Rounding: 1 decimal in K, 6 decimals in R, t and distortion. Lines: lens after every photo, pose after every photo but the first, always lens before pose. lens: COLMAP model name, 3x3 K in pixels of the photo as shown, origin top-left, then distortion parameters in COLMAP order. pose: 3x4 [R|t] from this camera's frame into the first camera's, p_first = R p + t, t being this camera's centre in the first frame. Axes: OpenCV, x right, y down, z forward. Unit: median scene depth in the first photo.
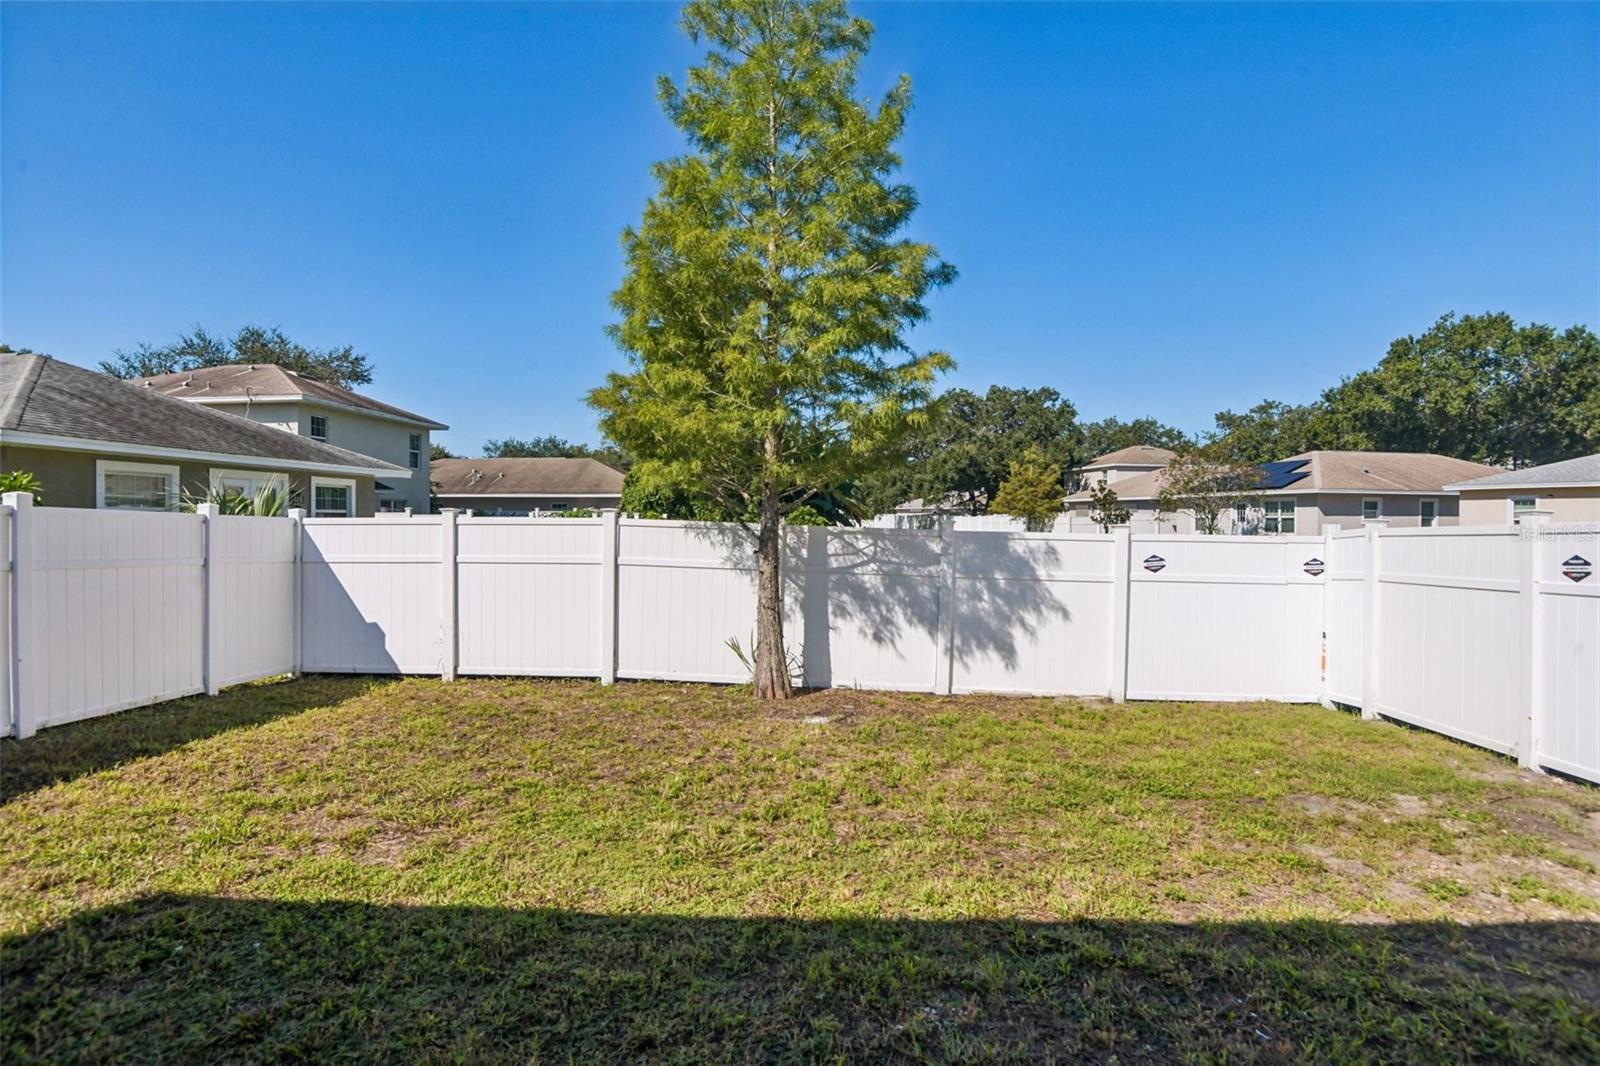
lens RADIAL K [[764.3, 0, 797.7], [0, 764.3, 539.5], [0, 0, 1]] dist [0.036632, -0.000419]
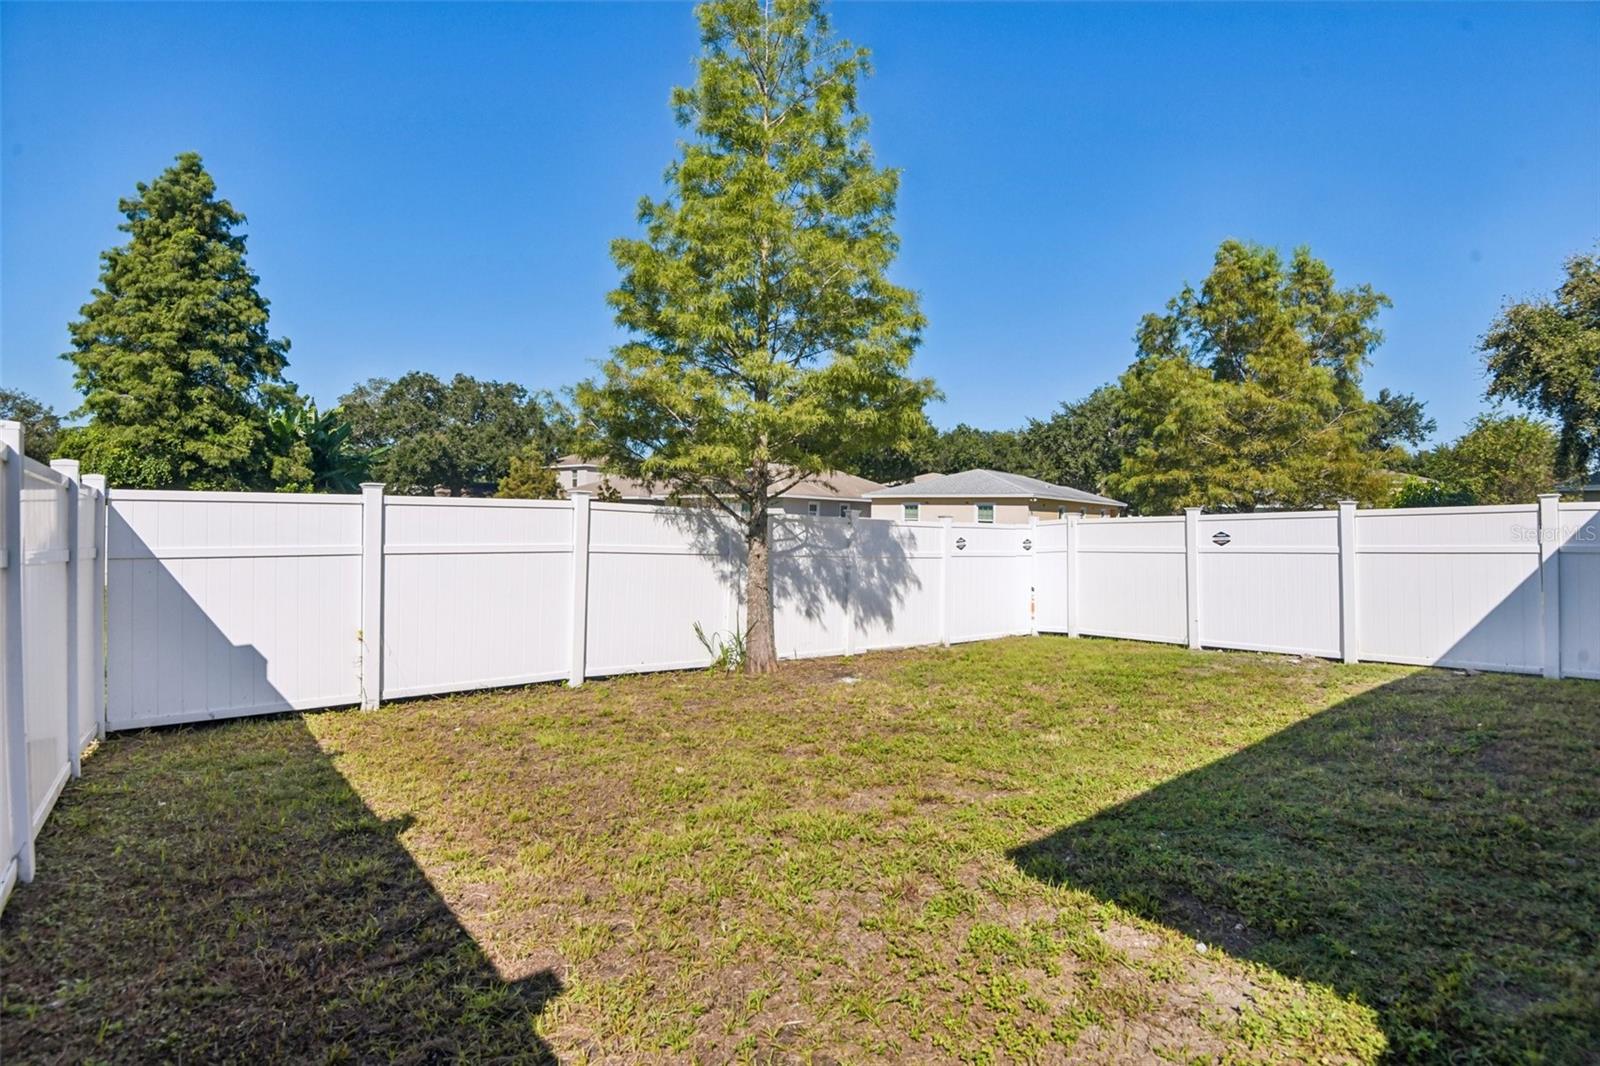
lens RADIAL K [[764.3, 0, 797.7], [0, 764.3, 539.5], [0, 0, 1]] dist [0.036632, -0.000419]
pose [[0.763947, -0.006570, 0.645246, -0.634974], [0.005174, 0.999978, 0.004057, 0.014594], [-0.645258, 0.000239, 0.763964, 0.148136]]
